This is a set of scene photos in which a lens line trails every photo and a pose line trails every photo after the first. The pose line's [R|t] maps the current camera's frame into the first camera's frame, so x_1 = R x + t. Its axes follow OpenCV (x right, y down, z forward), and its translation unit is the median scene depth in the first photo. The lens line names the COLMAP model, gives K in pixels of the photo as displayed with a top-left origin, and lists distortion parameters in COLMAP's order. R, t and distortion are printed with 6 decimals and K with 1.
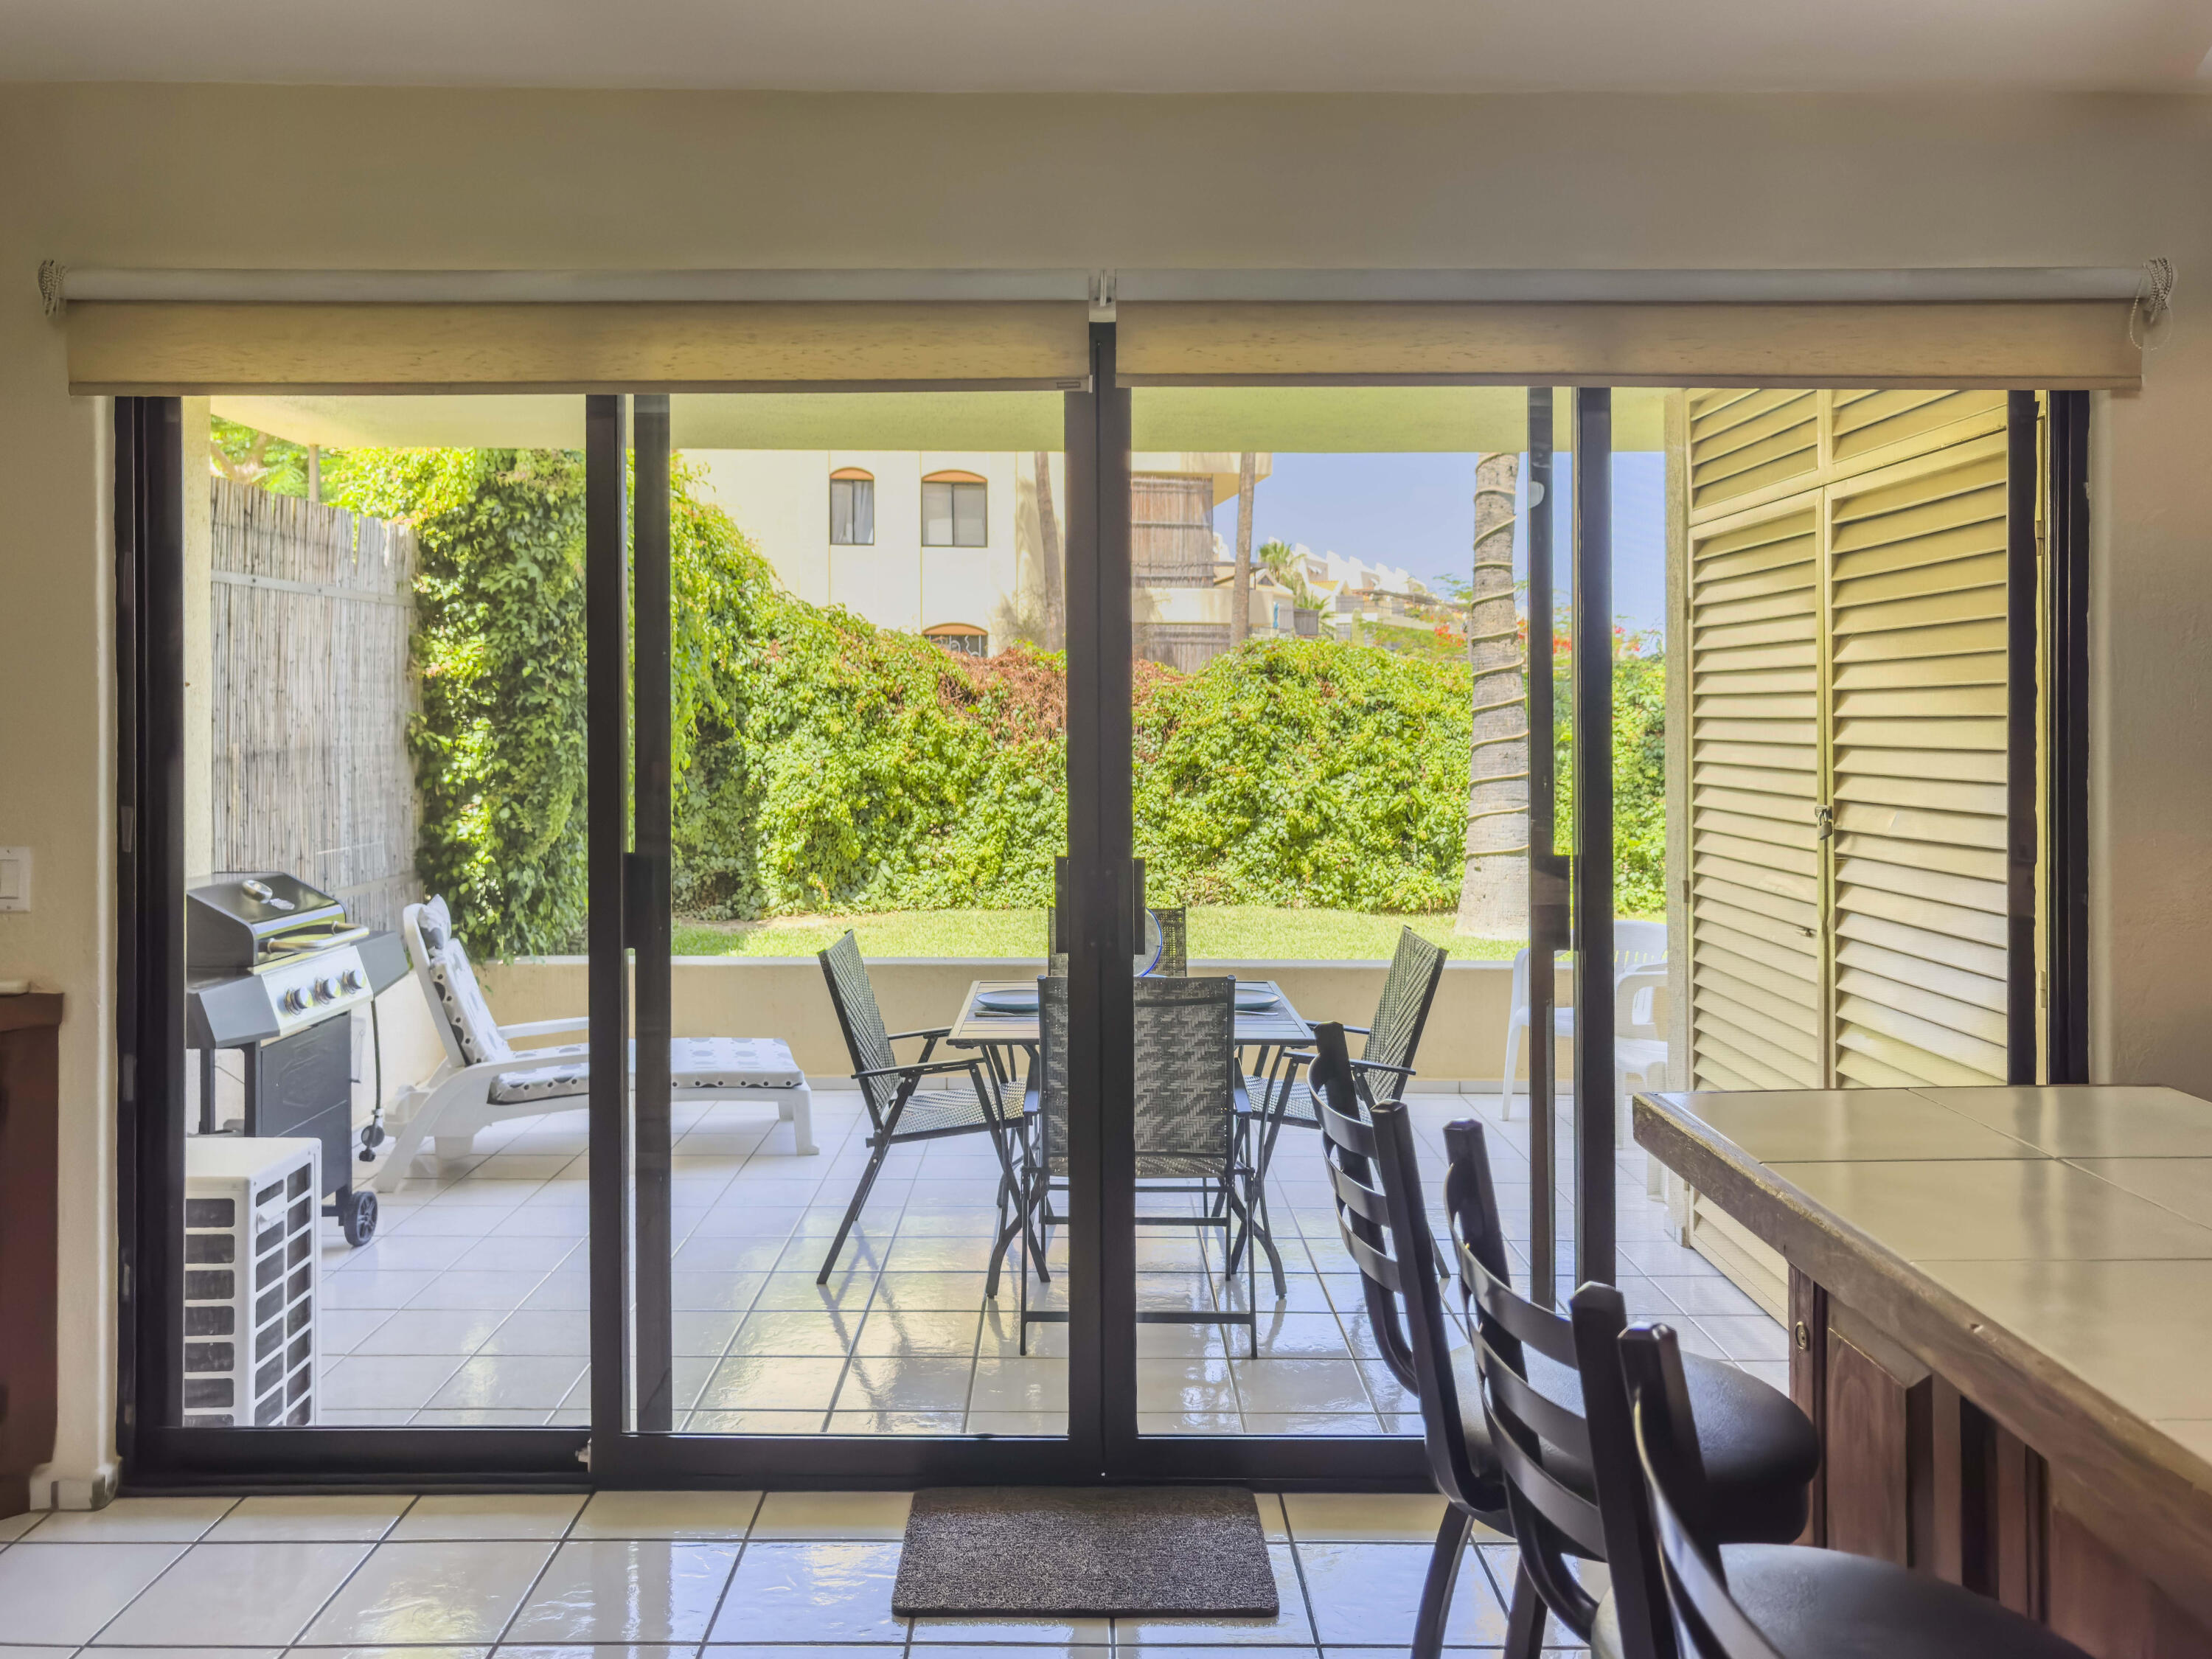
lens RADIAL K [[1658.4, 0, 1033.3], [0, 1658.4, 658.5], [0, 0, 1]] dist [0.021221, -0.000320]
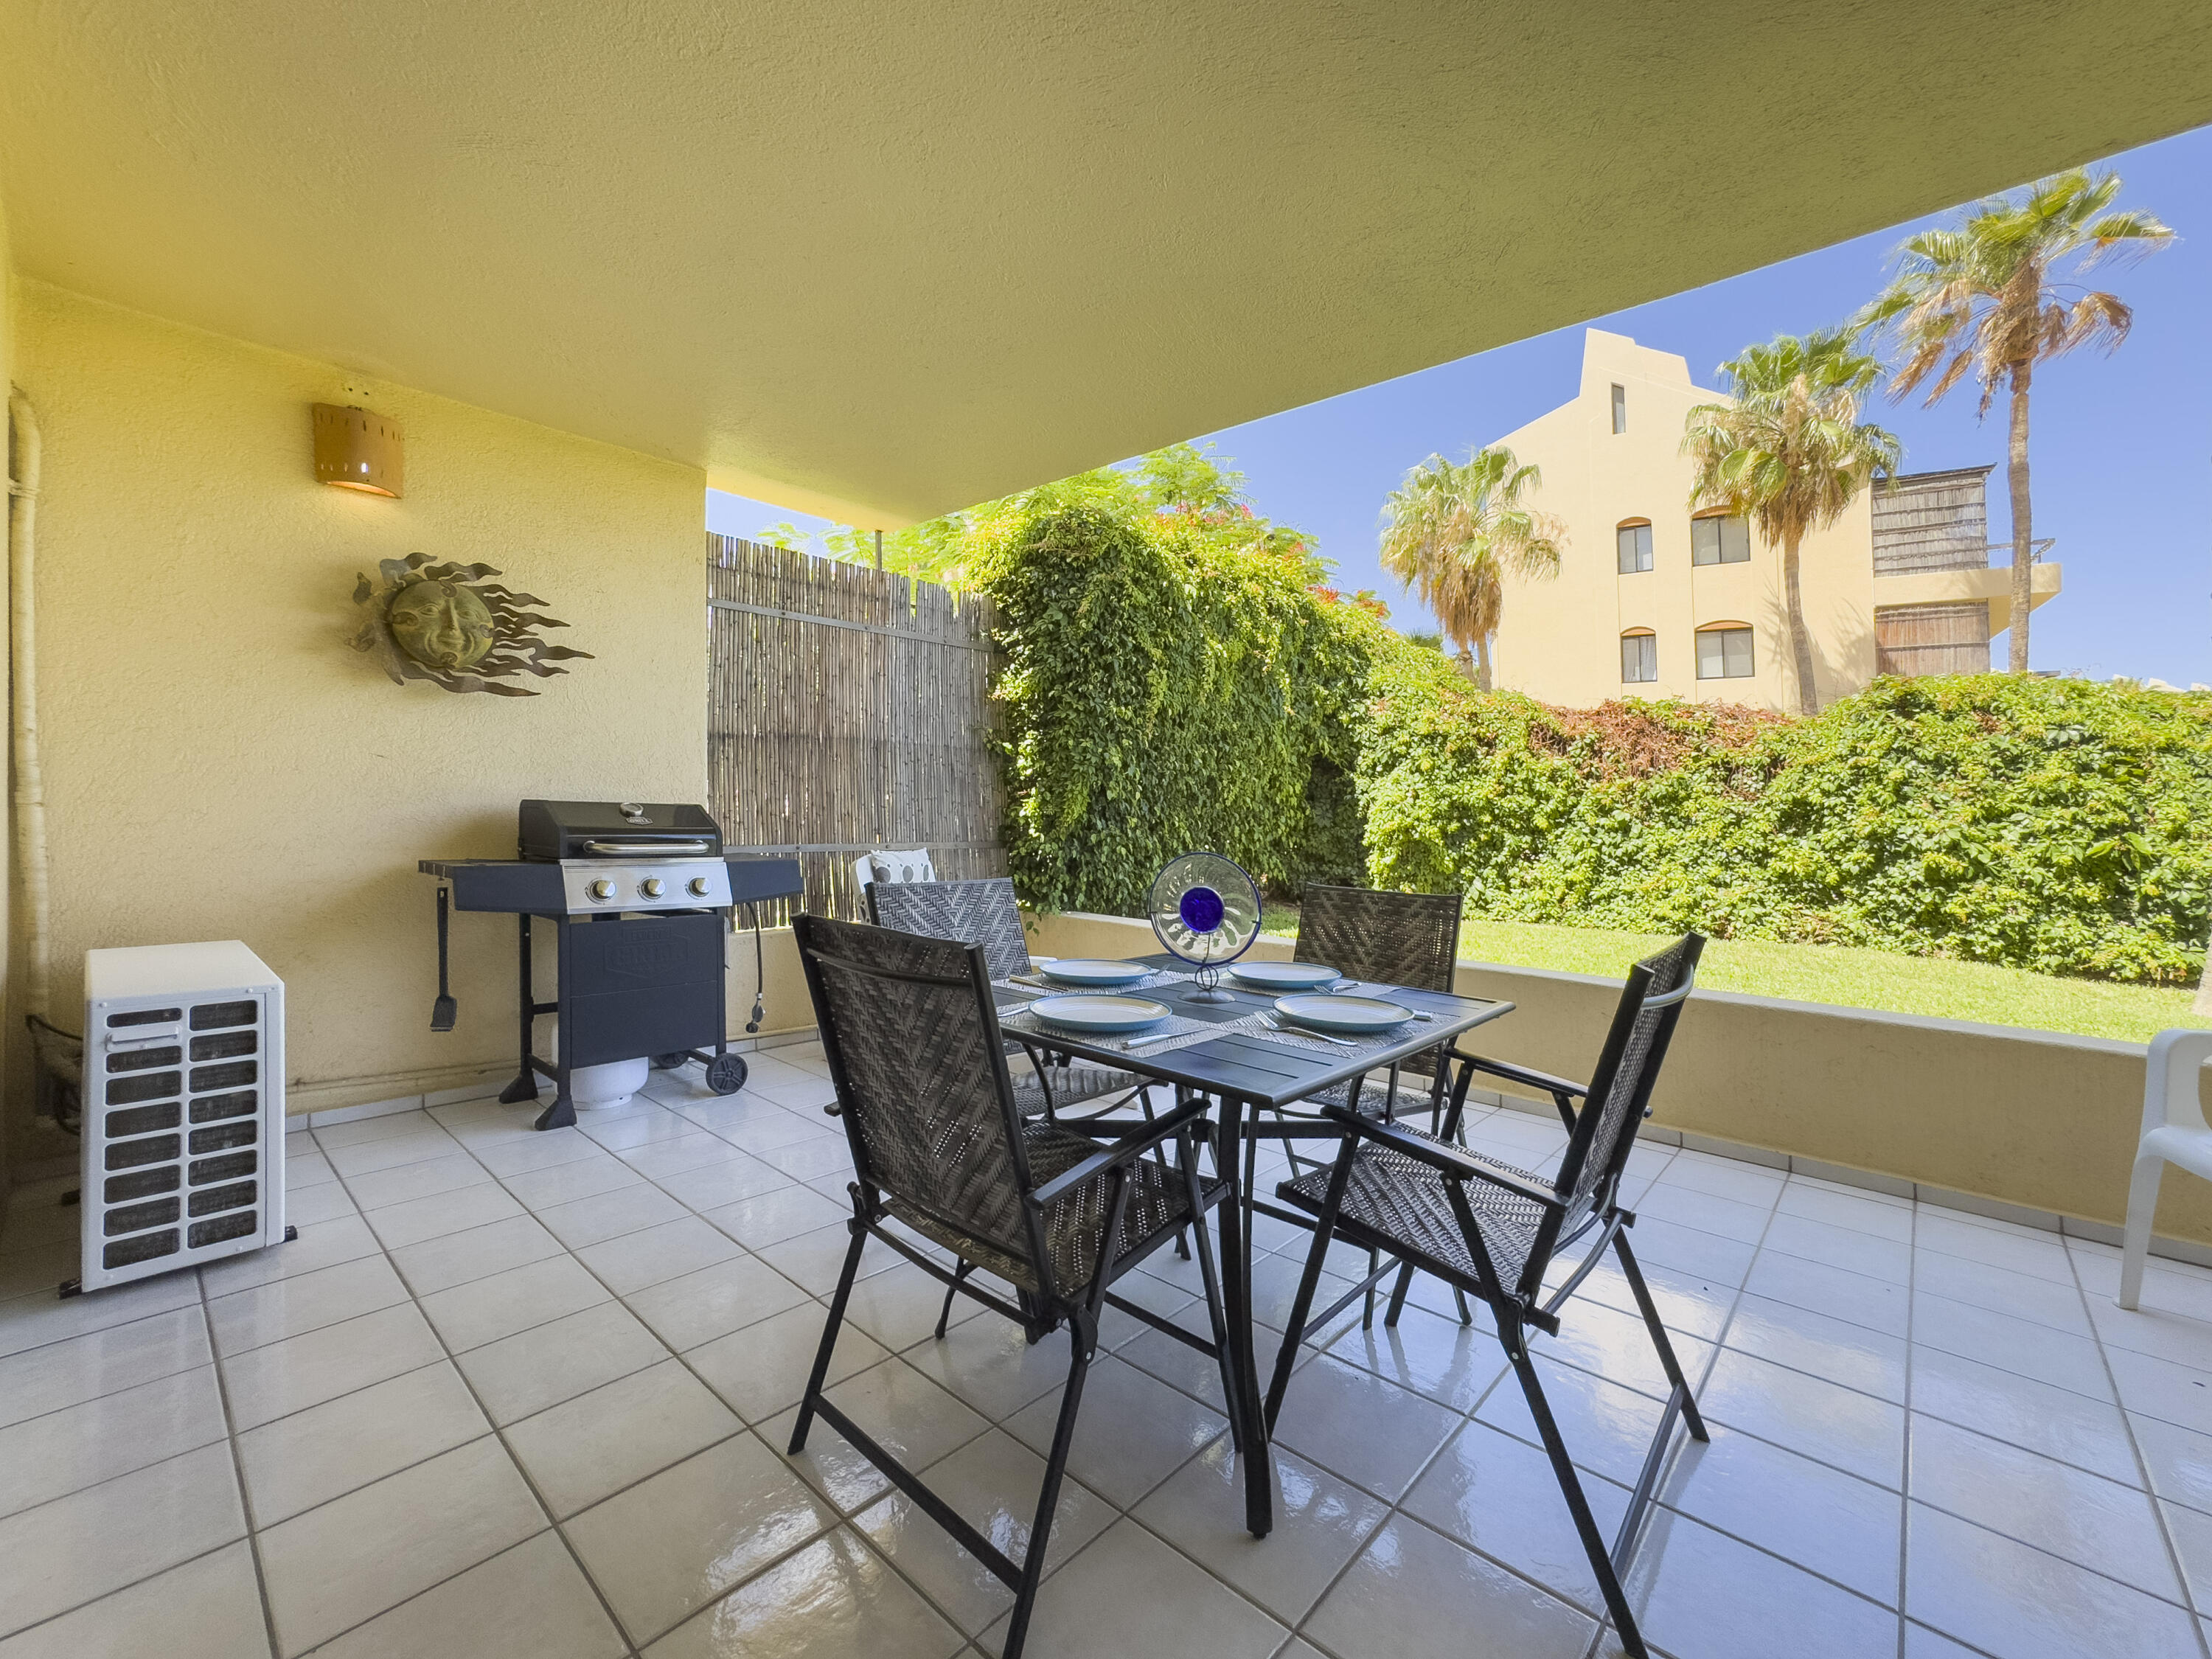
lens RADIAL K [[928.2, 0, 1096.5], [0, 928.2, 762.5], [0, 0, 1]] dist [-0.031276, 0.014397]
pose [[0.759435, -0.015572, -0.650396, 0.139298], [-0.000592, 0.999697, -0.024627, 0.056335], [0.650583, 0.019088, 0.759196, 0.320337]]
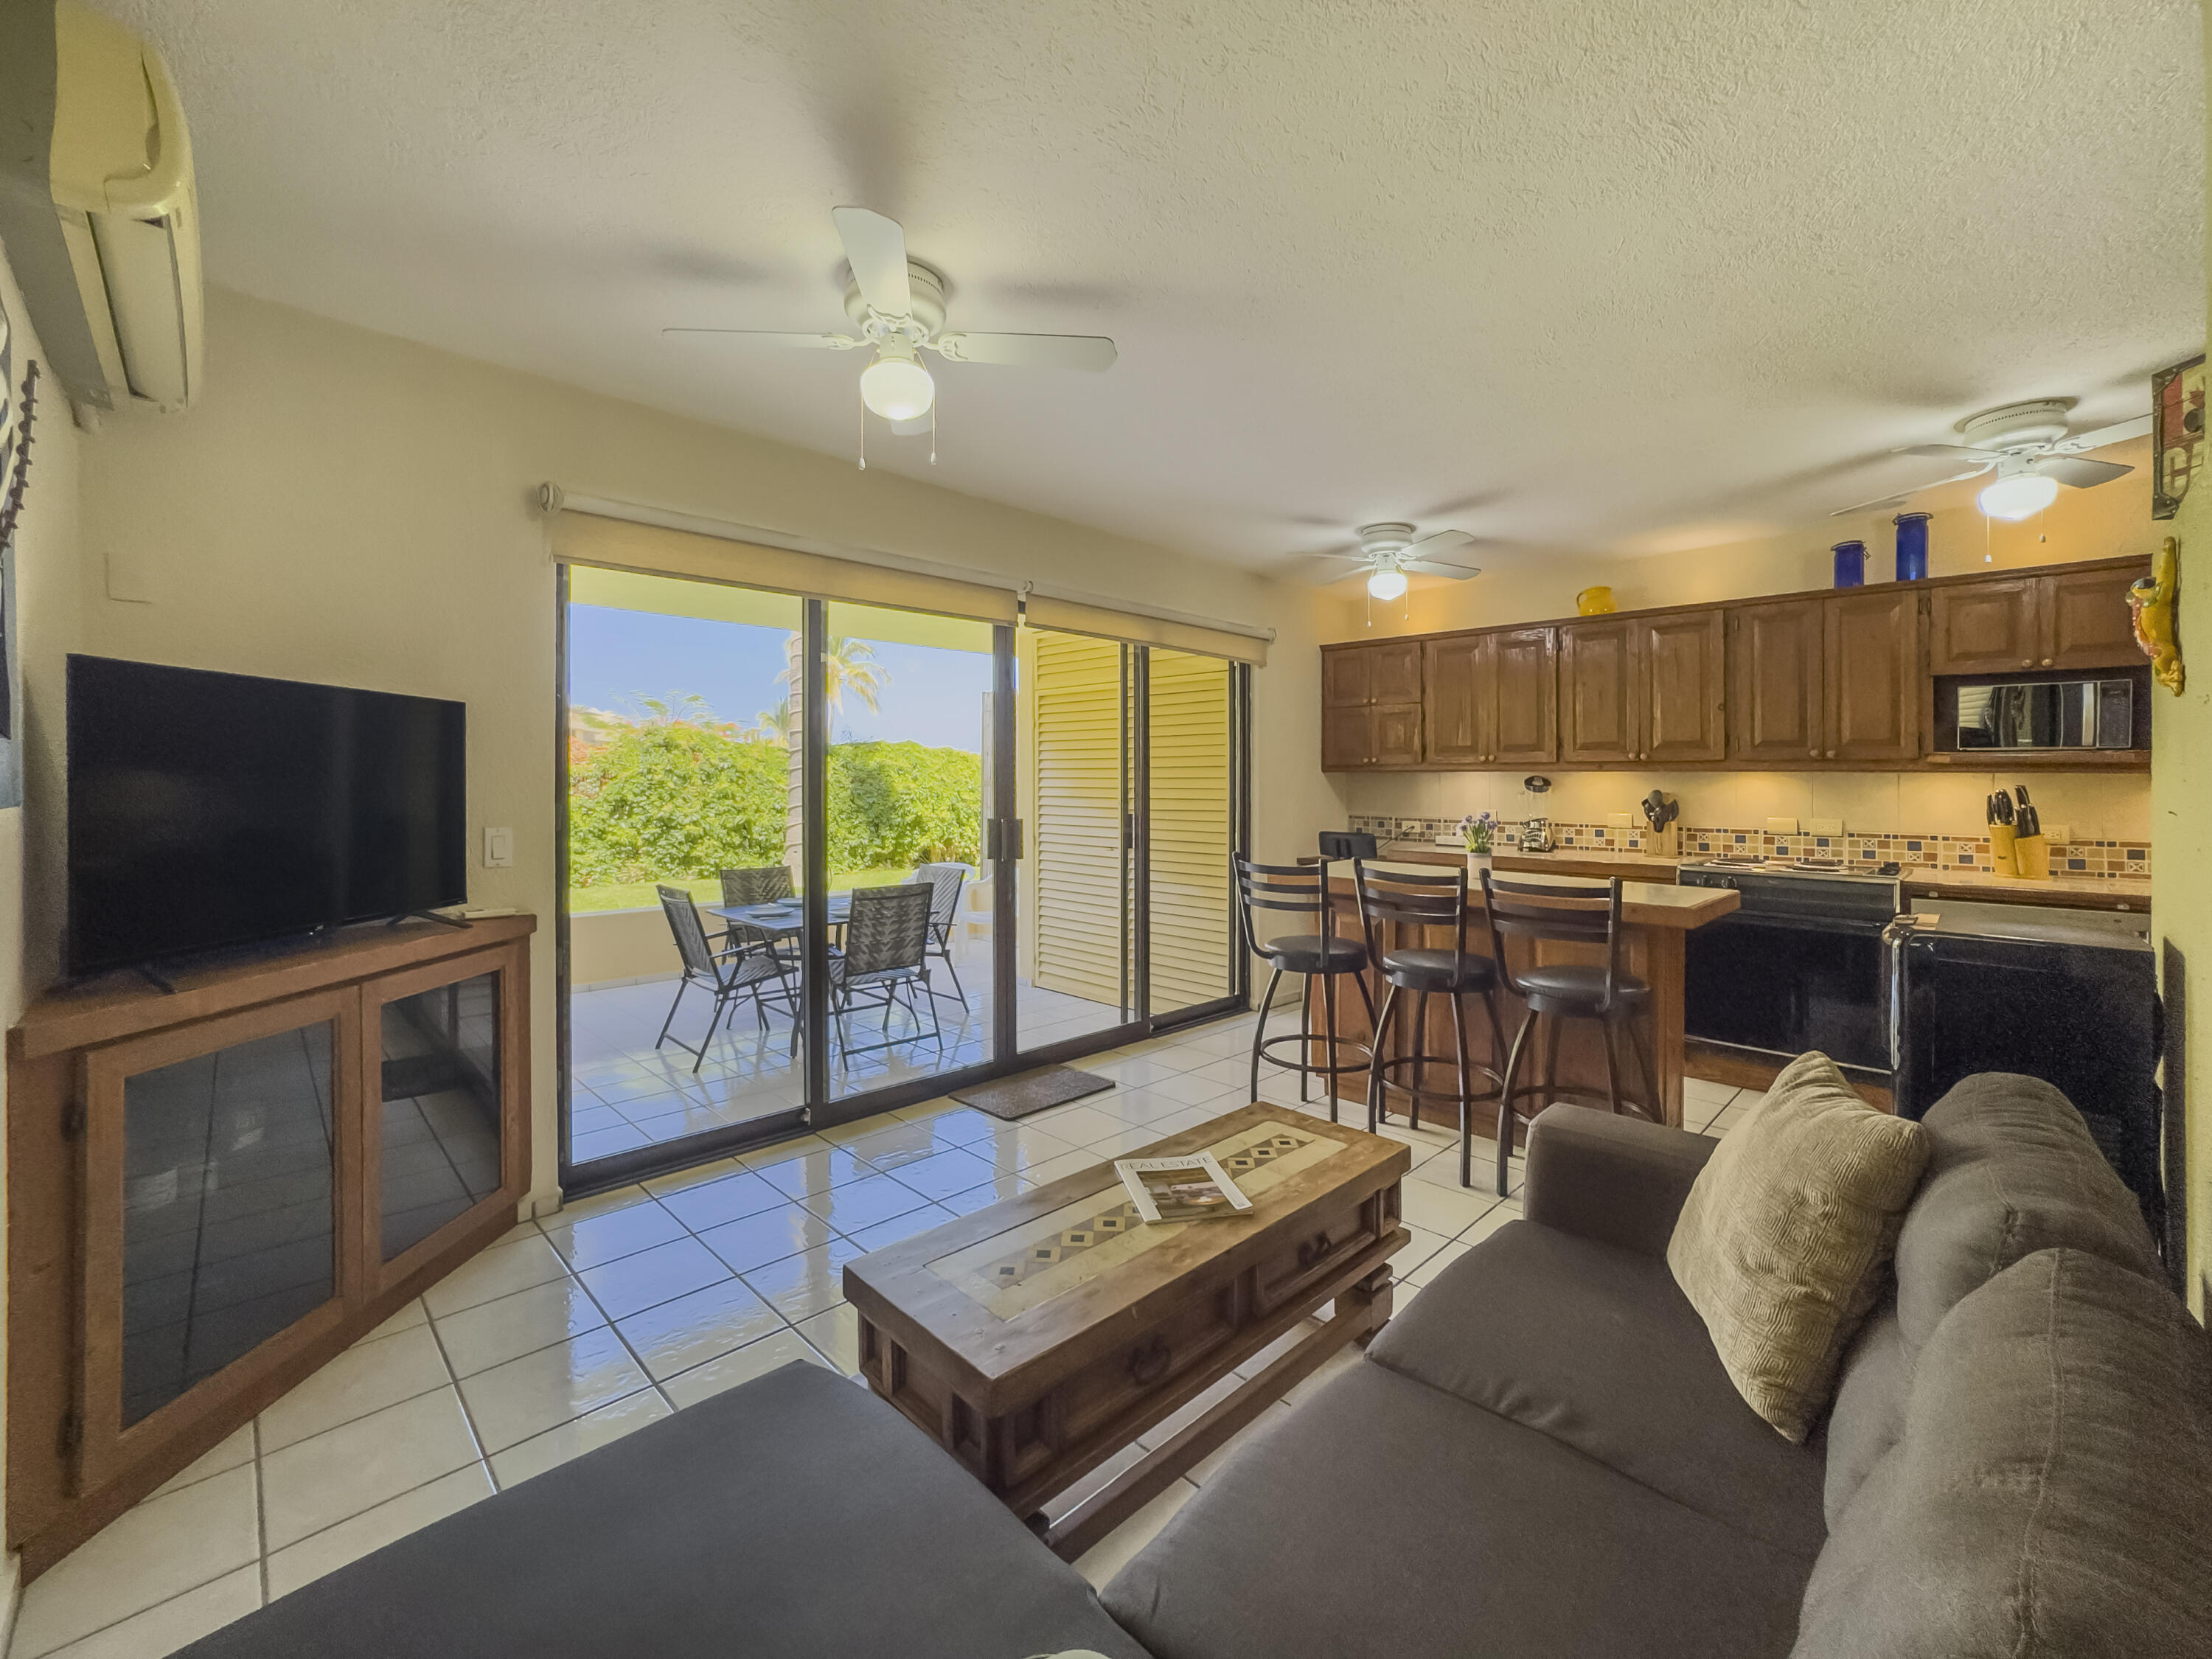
lens RADIAL K [[928.2, 0, 1145.3], [0, 928.2, 765.1], [0, 0, 1]] dist [-0.031276, 0.014397]
pose [[0.679100, 0.016198, 0.733867, -0.238350], [-0.030106, 0.999530, 0.005798, 0.008052], [-0.733428, -0.026031, 0.679269, -0.016505]]
